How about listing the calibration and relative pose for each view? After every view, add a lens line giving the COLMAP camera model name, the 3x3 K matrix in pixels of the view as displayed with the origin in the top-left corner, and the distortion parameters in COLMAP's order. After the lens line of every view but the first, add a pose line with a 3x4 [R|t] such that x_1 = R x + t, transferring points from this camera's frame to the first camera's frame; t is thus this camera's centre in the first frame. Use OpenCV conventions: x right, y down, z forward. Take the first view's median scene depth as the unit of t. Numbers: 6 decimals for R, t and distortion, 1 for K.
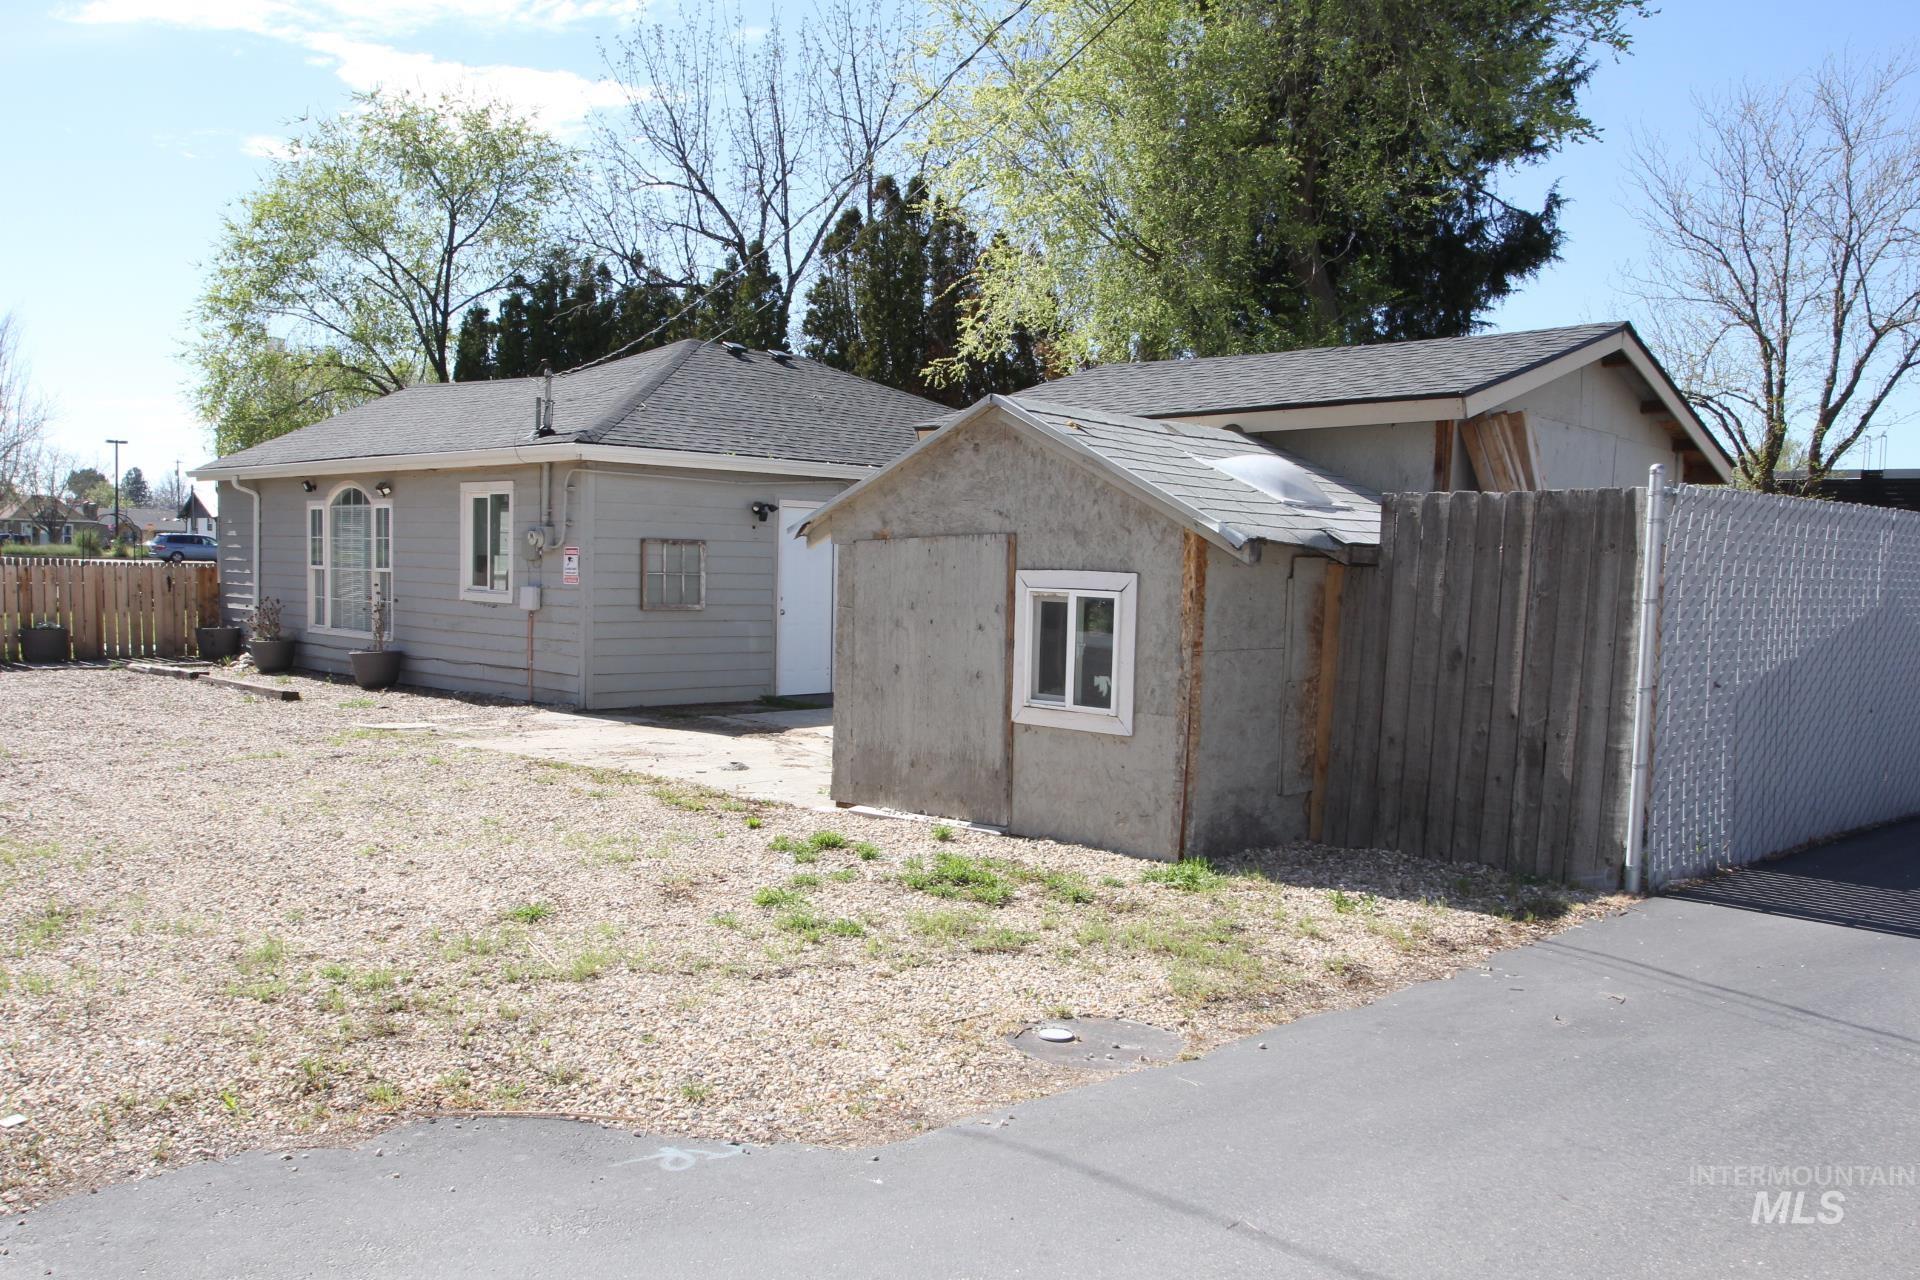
lens RADIAL K [[1639.4, 0, 958.7], [0, 1639.4, 679.7], [0, 0, 1]] dist [-0.059509, 0.003316]
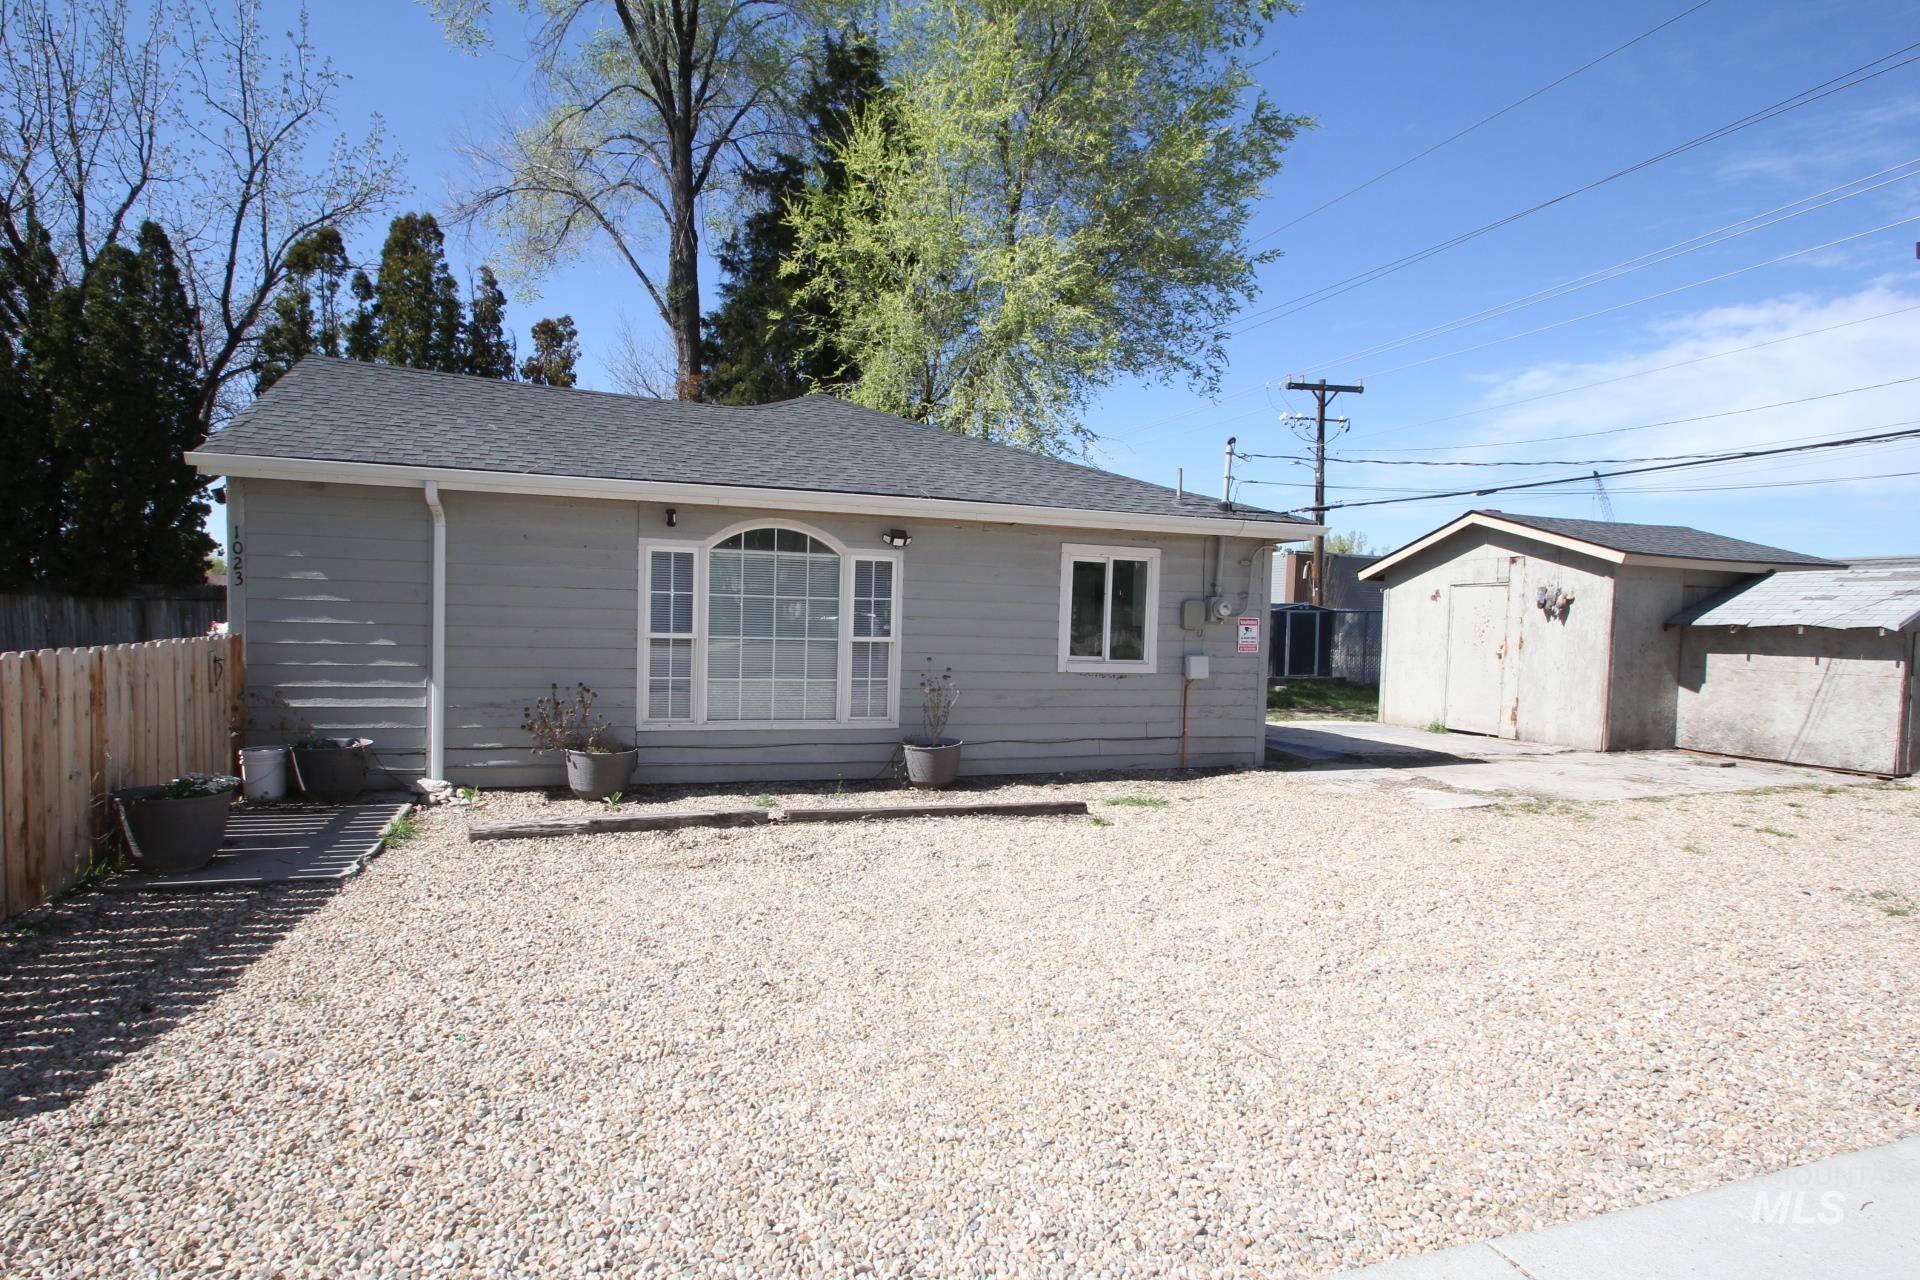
lens RADIAL K [[1018.6, 0, 937.7], [0, 1018.6, 672.5], [0, 0, 1]] dist [-0.010677, -0.002141]
pose [[0.435081, -0.059110, 0.898449, -0.896224], [0.048824, 0.997923, 0.042011, -0.080548], [-0.899067, 0.025588, 0.437063, 0.861566]]
